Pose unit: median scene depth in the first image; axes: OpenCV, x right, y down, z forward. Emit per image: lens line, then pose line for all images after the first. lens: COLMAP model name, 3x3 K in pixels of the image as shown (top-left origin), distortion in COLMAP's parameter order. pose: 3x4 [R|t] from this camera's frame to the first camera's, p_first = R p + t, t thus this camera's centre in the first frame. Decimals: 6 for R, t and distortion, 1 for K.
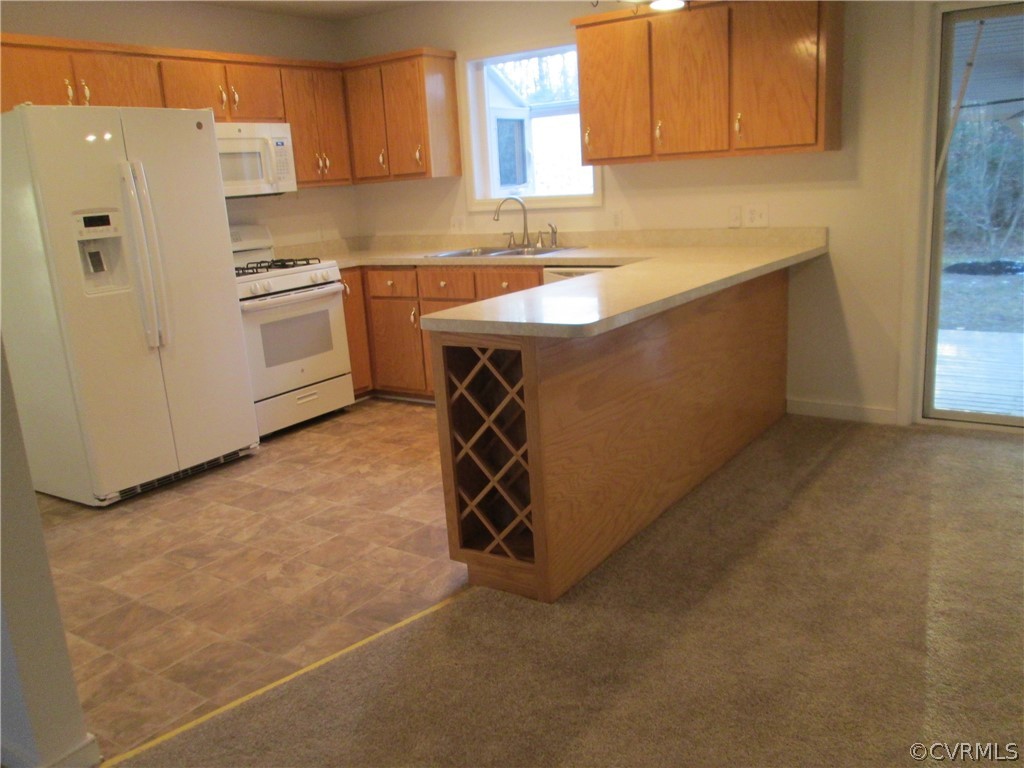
lens RADIAL K [[849.0, 0, 502.0], [0, 849.0, 385.0], [0, 0, 1]] dist [-0.047434, 0.023642]
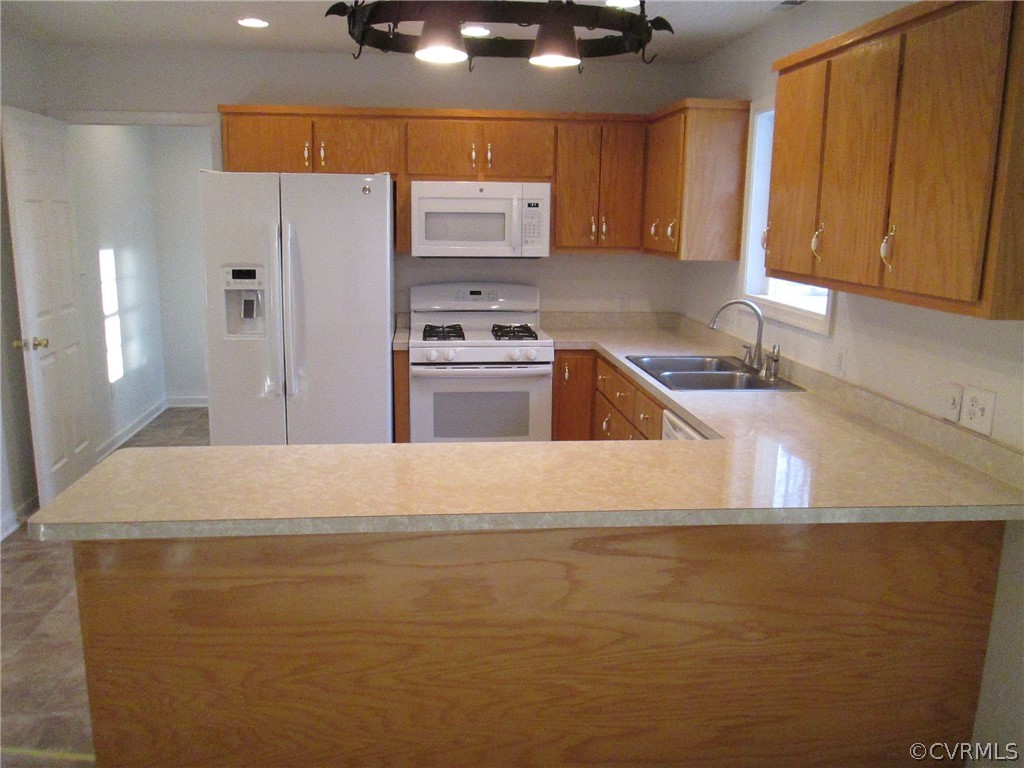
lens RADIAL K [[849.0, 0, 514.8], [0, 849.0, 382.2], [0, 0, 1]] dist [-0.047434, 0.023642]
pose [[0.654884, 0.220712, -0.722781, 0.476303], [-0.232562, 0.968848, 0.085137, -0.189334], [0.719056, 0.112337, 0.685813, 0.407993]]
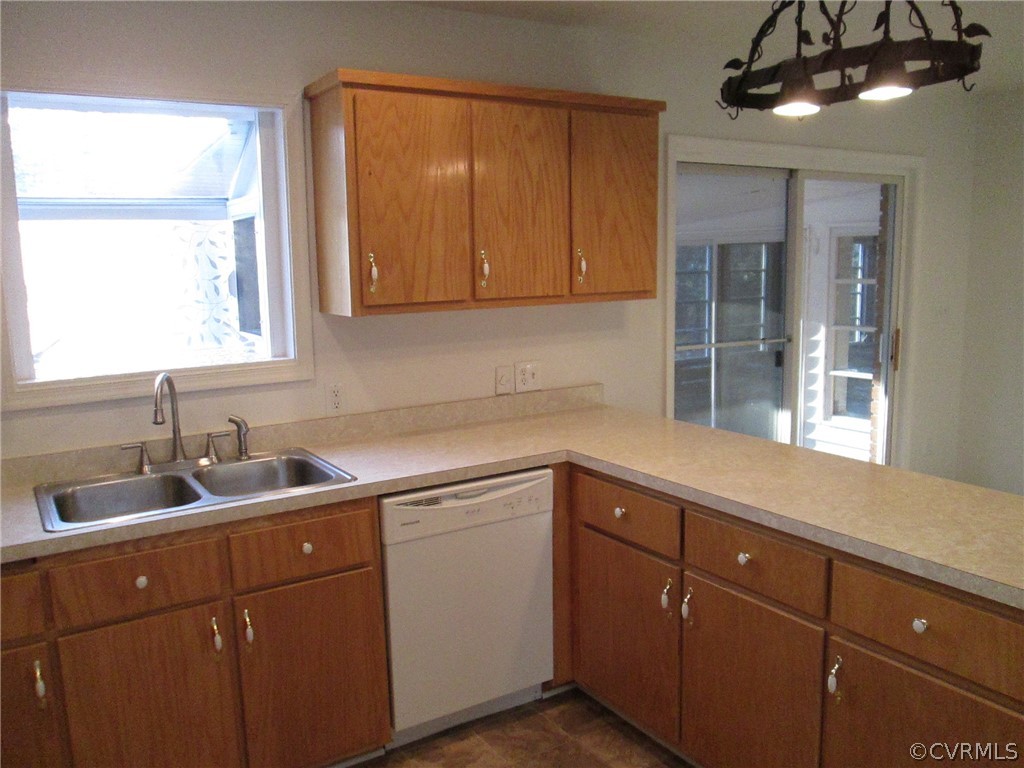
lens RADIAL K [[849.0, 0, 501.9], [0, 849.0, 386.7], [0, 0, 1]] dist [-0.047434, 0.023642]
pose [[0.404696, -0.087742, 0.910232, -0.404687], [0.210189, 0.977661, 0.000791, -0.191625], [-0.889967, 0.191000, 0.414098, 0.681794]]
